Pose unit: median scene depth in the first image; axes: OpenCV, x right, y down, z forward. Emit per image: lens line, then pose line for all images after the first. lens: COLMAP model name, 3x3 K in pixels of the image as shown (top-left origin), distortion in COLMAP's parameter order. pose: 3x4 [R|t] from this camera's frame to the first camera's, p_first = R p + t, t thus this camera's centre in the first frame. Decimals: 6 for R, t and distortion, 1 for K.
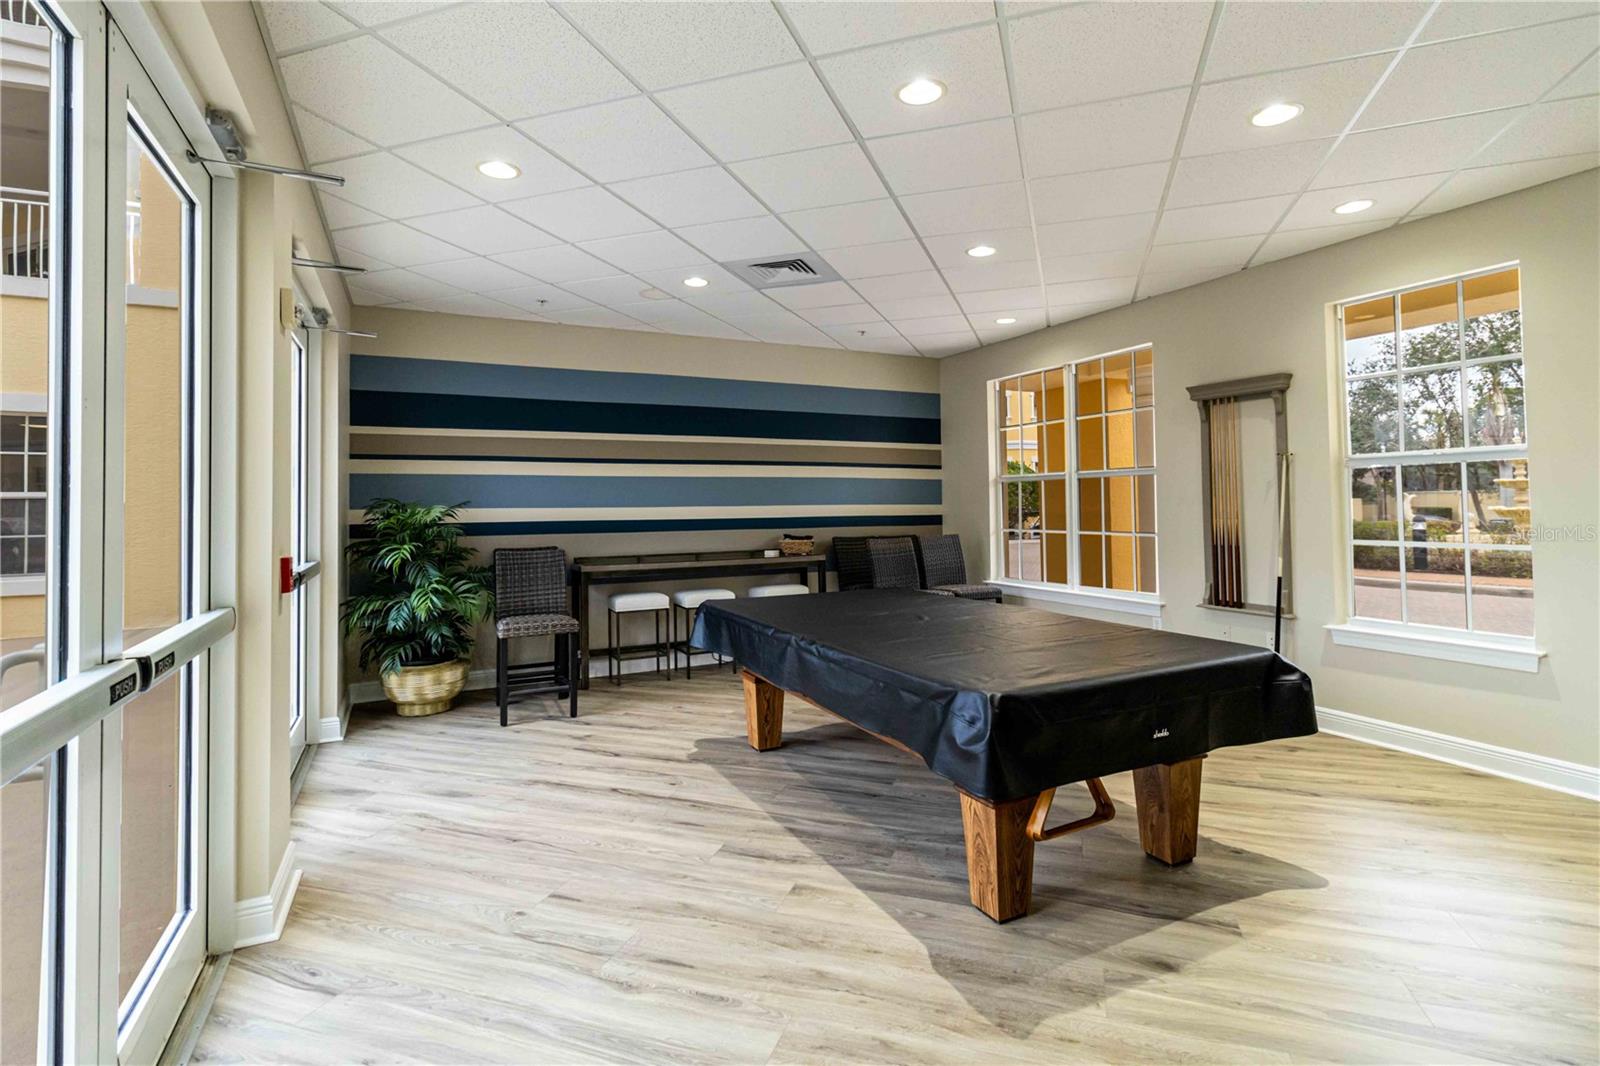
lens RADIAL K [[770.3, 0, 794.8], [0, 770.3, 508.7], [0, 0, 1]] dist [0.002483, 0.001240]
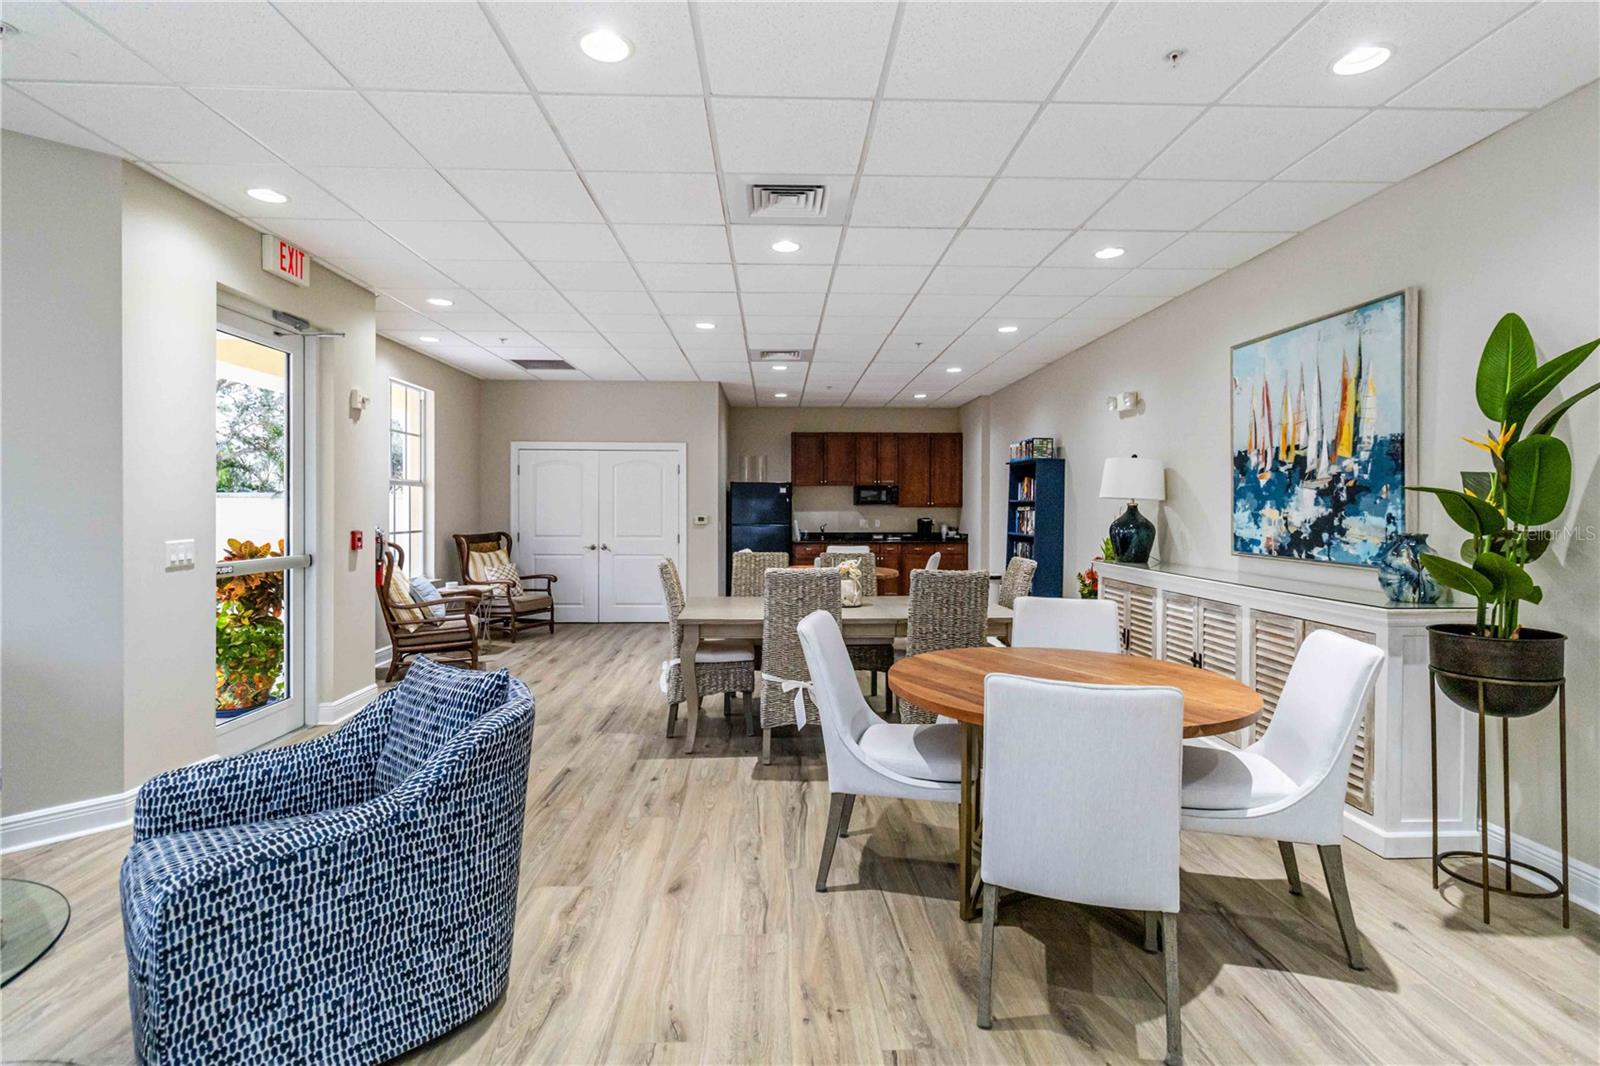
lens RADIAL K [[770.3, 0, 794.8], [0, 770.3, 508.7], [0, 0, 1]] dist [0.002483, 0.001240]
pose [[0.926222, 0.011572, 0.376800, -0.101307], [-0.008368, 0.999914, -0.010137, 0.004284], [-0.376885, 0.006236, 0.926239, -0.278800]]
